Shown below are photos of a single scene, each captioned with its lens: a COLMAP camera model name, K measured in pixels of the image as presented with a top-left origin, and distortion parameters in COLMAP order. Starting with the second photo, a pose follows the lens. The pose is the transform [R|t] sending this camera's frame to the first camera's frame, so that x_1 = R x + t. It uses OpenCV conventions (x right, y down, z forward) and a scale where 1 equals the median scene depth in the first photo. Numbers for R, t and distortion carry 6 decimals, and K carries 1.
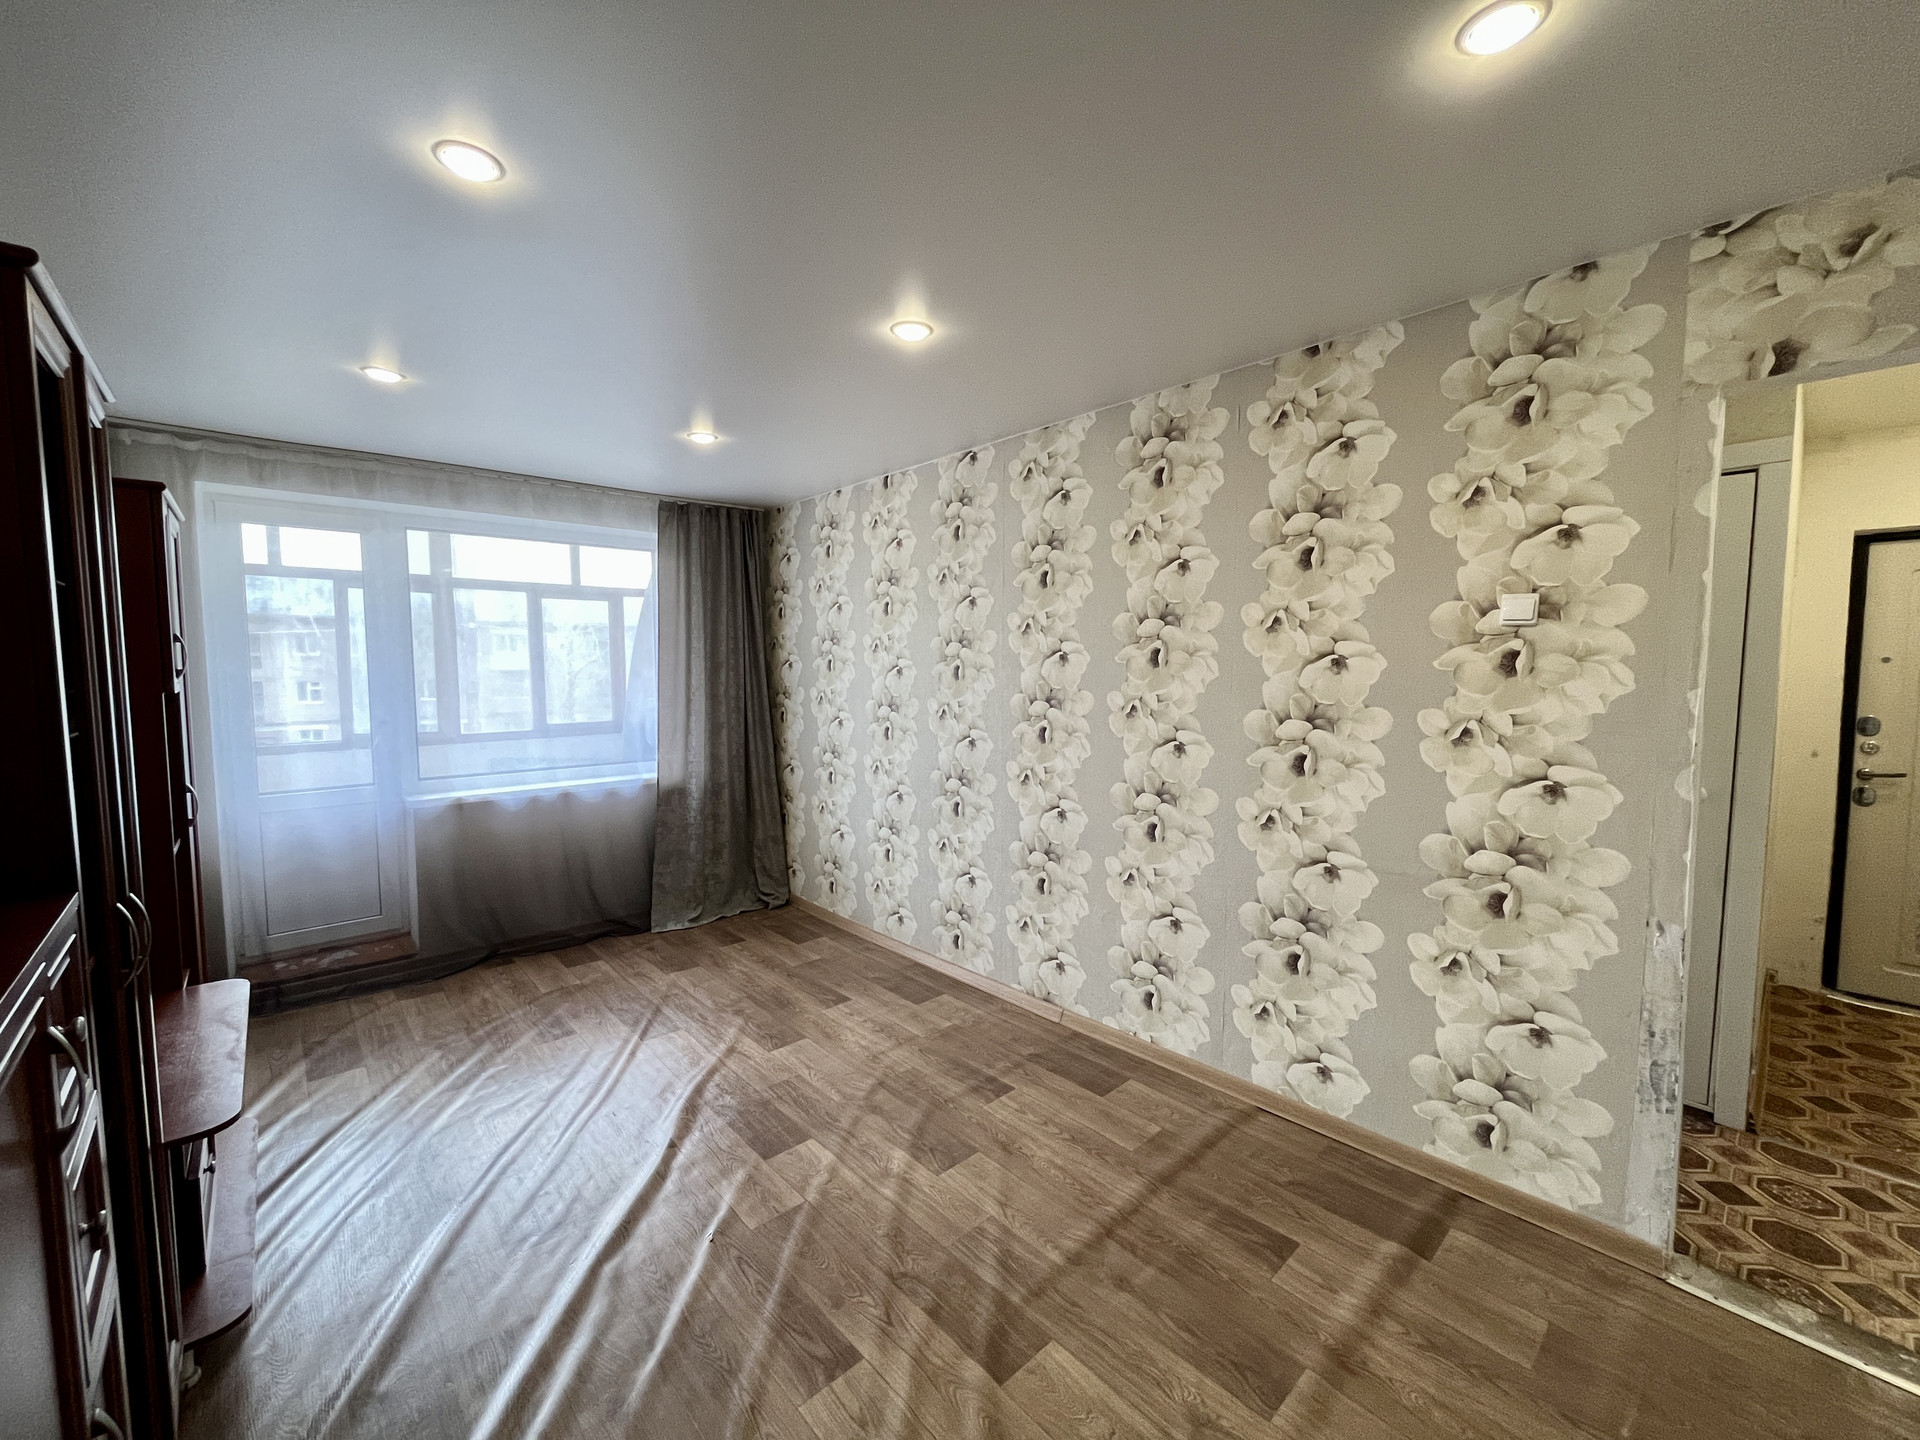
lens RADIAL K [[772.8, 0, 960.3], [0, 772.8, 718.6], [0, 0, 1]] dist [-0.003452, 0.000325]
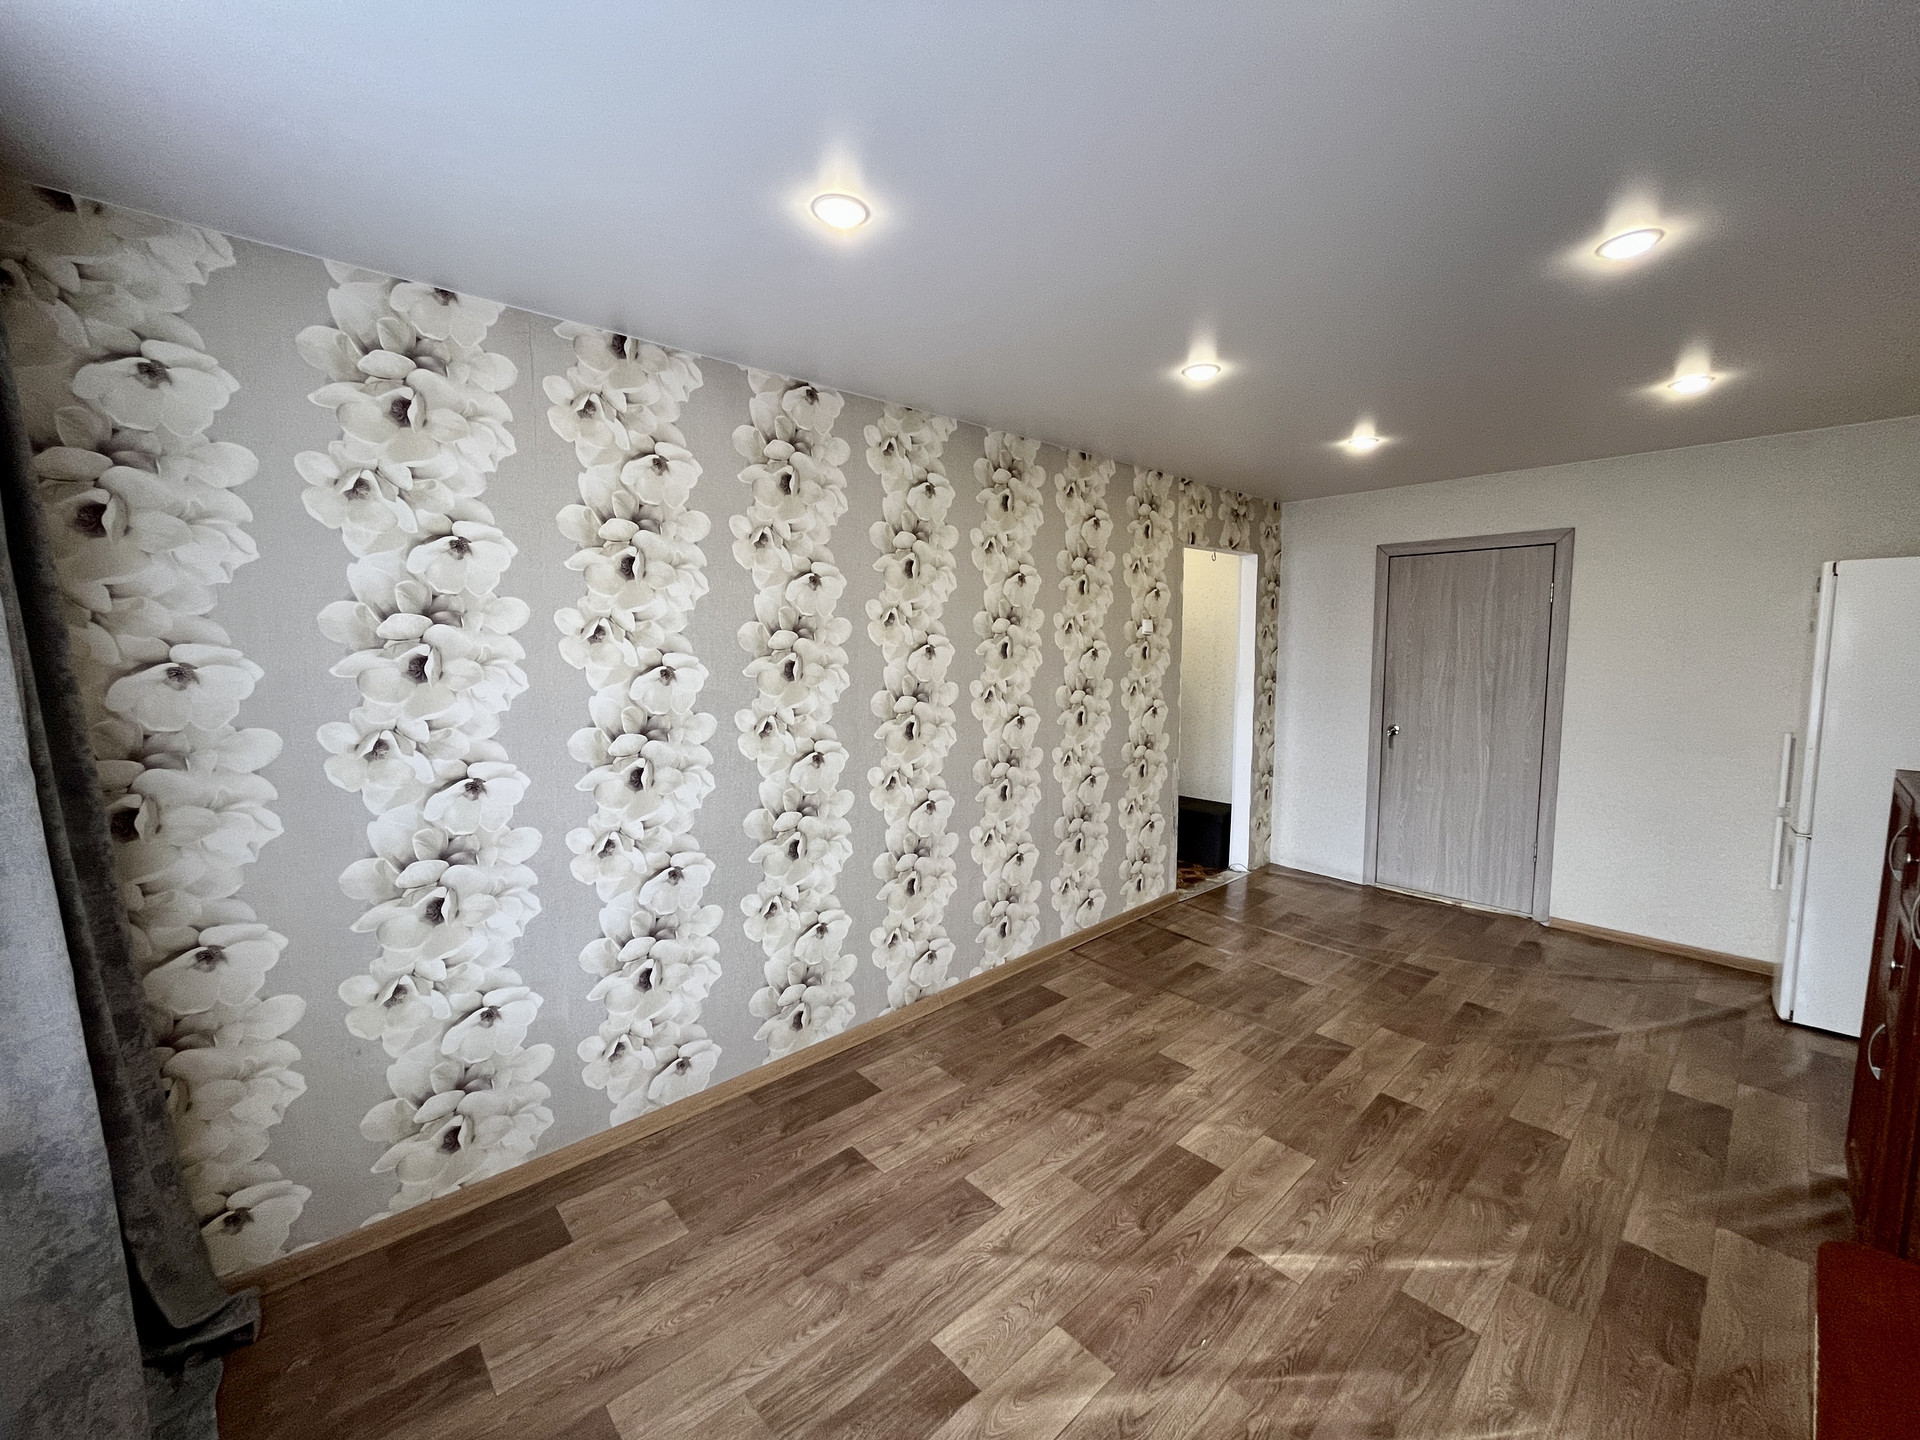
lens RADIAL K [[772.8, 0, 961.0], [0, 772.8, 717.3], [0, 0, 1]] dist [-0.003452, 0.000325]
pose [[-0.003239, -0.094644, 0.995506, -0.951952], [0.072933, 0.992838, 0.094628, -0.092406], [-0.997332, 0.072912, 0.003687, 1.047009]]
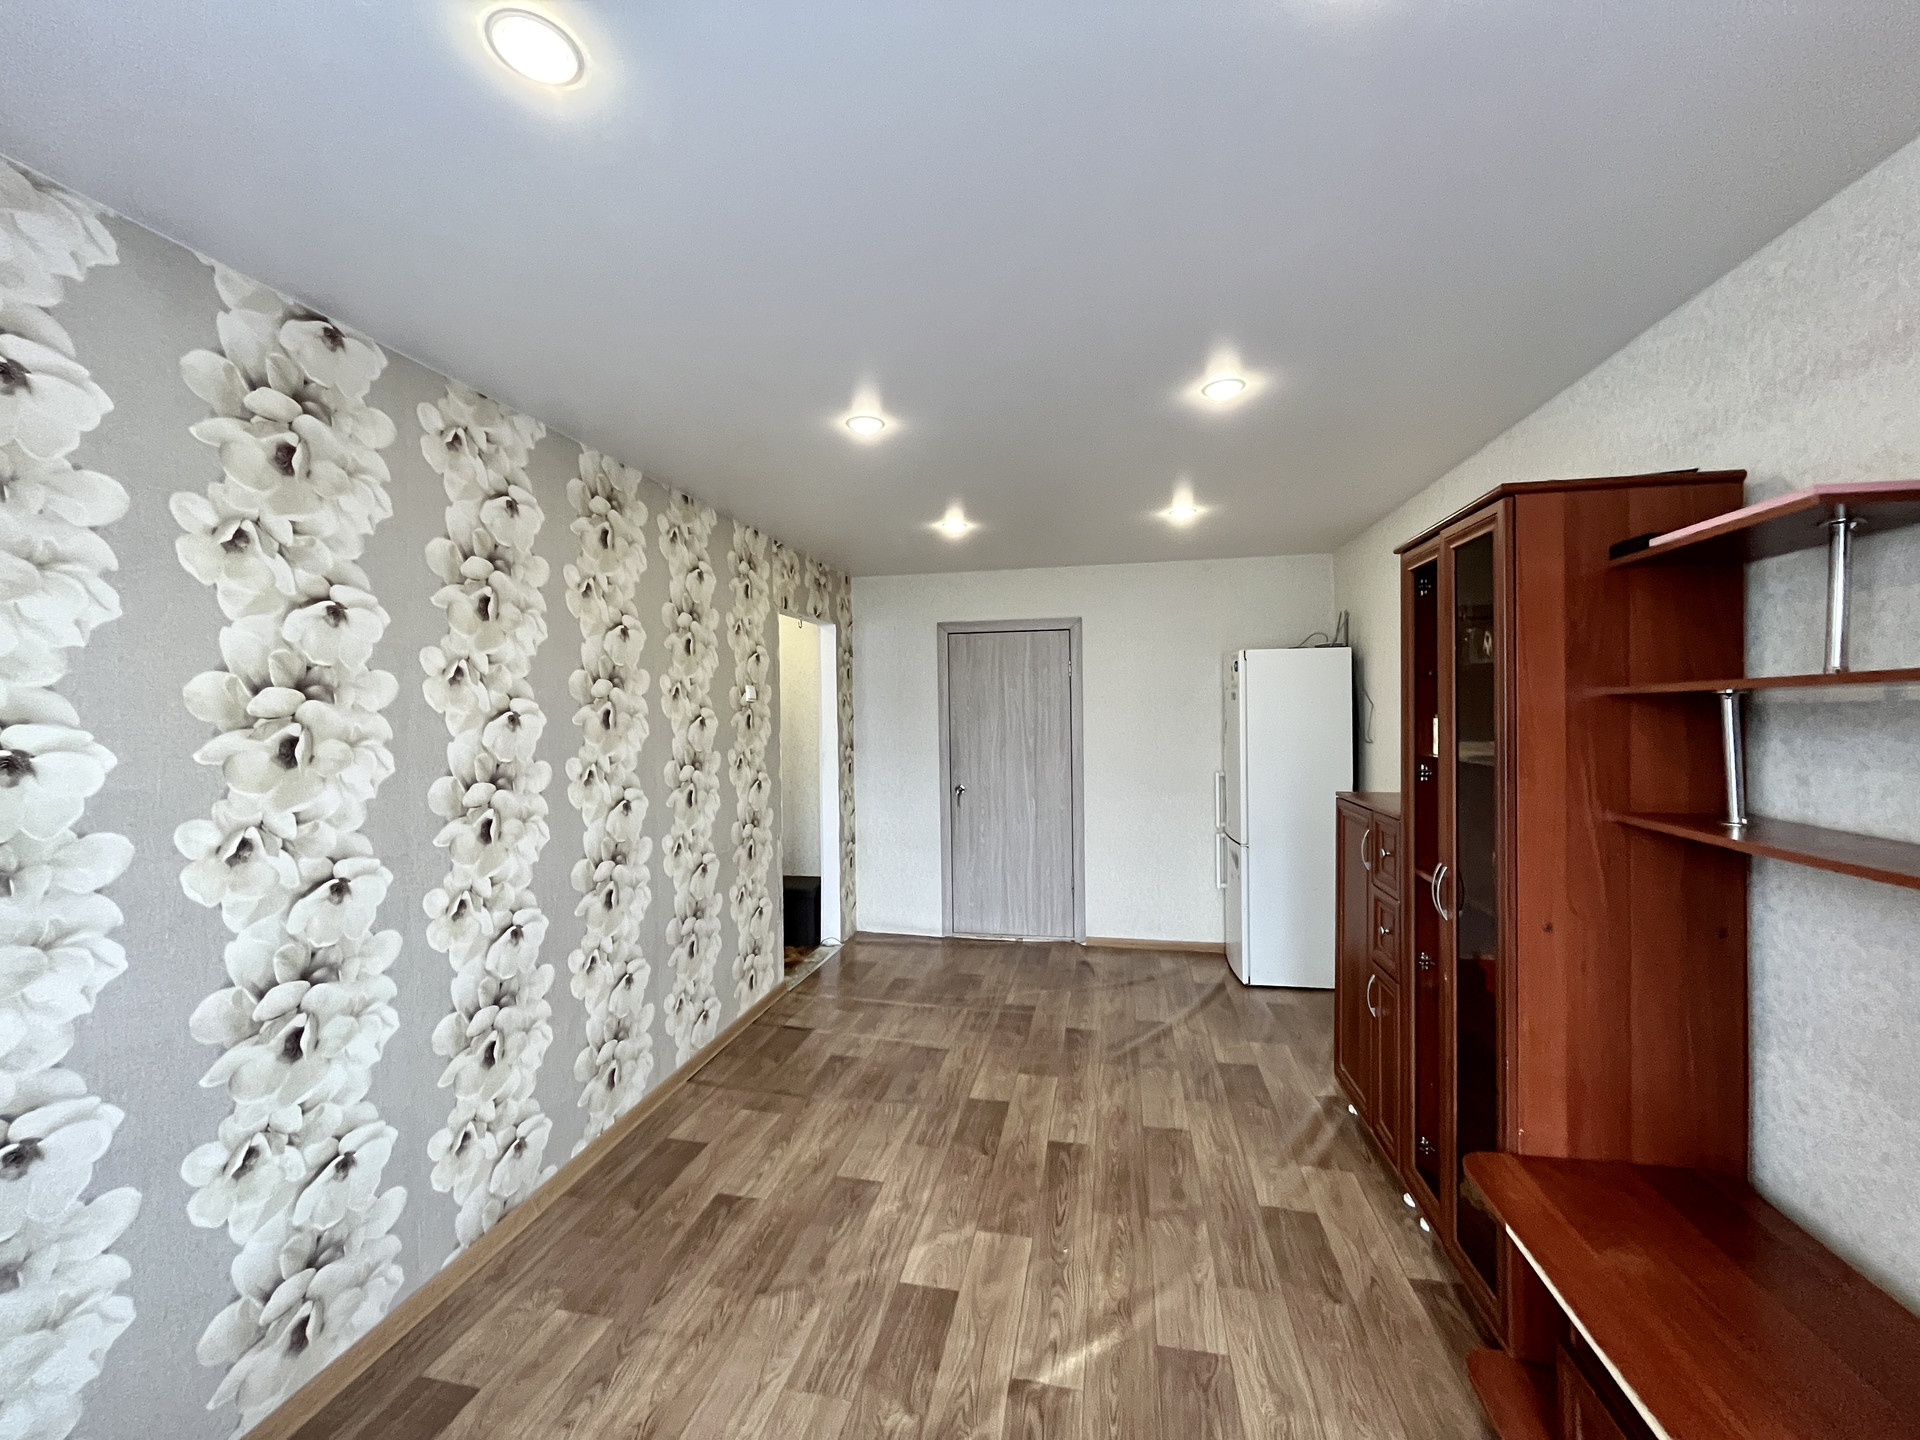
lens RADIAL K [[772.8, 0, 959.6], [0, 772.8, 717.5], [0, 0, 1]] dist [-0.003452, 0.000325]
pose [[-0.590227, 0.004113, 0.807227, -0.781172], [0.069088, 0.996575, 0.045438, -0.092459], [-0.804275, 0.082588, -0.588490, 1.187468]]
